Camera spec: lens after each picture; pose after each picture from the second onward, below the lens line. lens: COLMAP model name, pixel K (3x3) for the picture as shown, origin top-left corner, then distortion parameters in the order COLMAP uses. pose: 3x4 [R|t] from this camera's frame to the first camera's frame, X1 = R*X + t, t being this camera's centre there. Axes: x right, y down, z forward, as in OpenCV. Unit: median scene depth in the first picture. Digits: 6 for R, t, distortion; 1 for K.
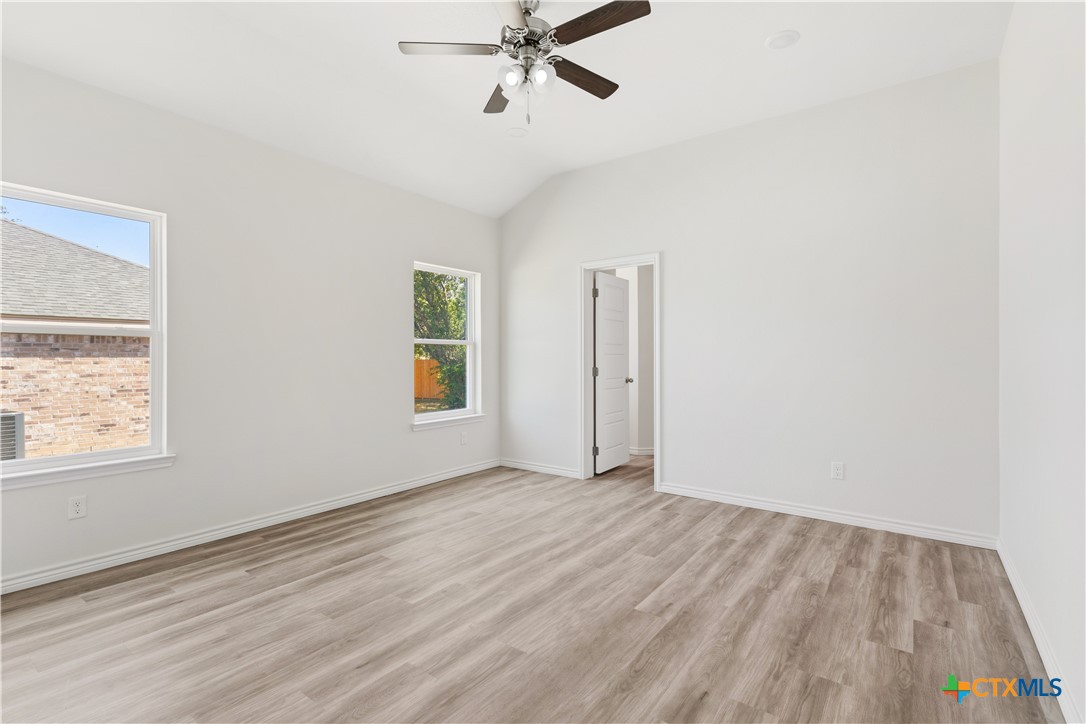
lens RADIAL K [[504.9, 0, 541.1], [0, 504.9, 359.5], [0, 0, 1]] dist [0.003516, 0.001266]
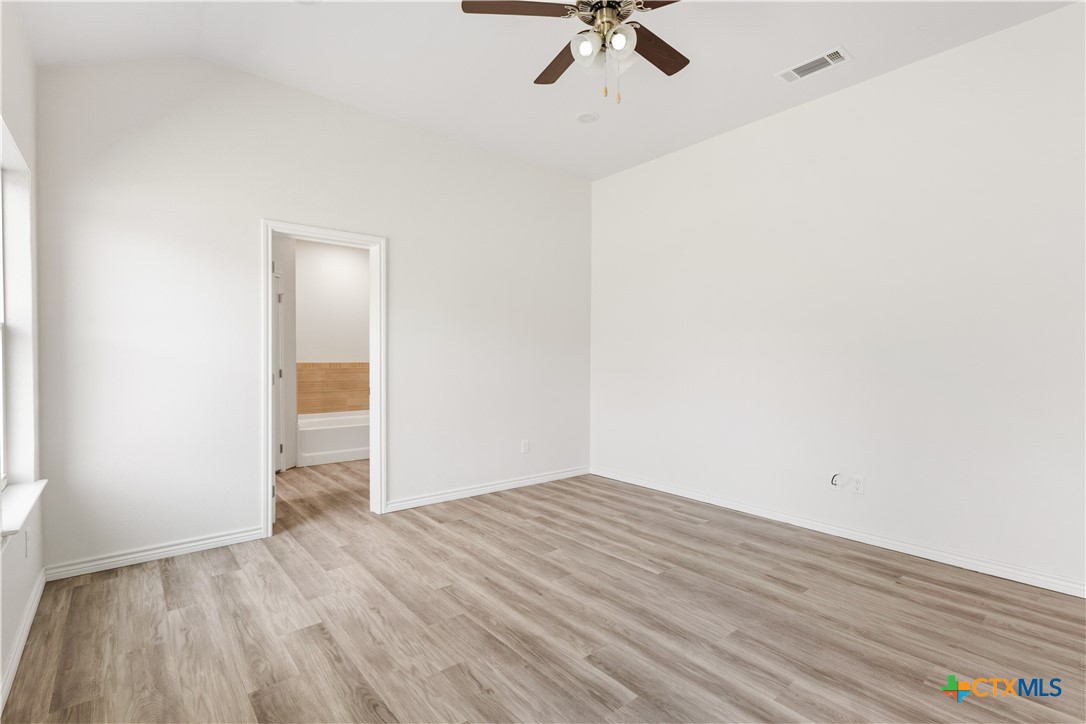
lens RADIAL K [[504.9, 0, 546.4], [0, 504.9, 362.1], [0, 0, 1]] dist [0.003516, 0.001266]
pose [[0.231847, -0.004495, 0.972742, -0.749147], [-0.003597, 0.999979, 0.005478, -0.007068], [-0.972746, -0.004769, 0.231826, 0.716424]]
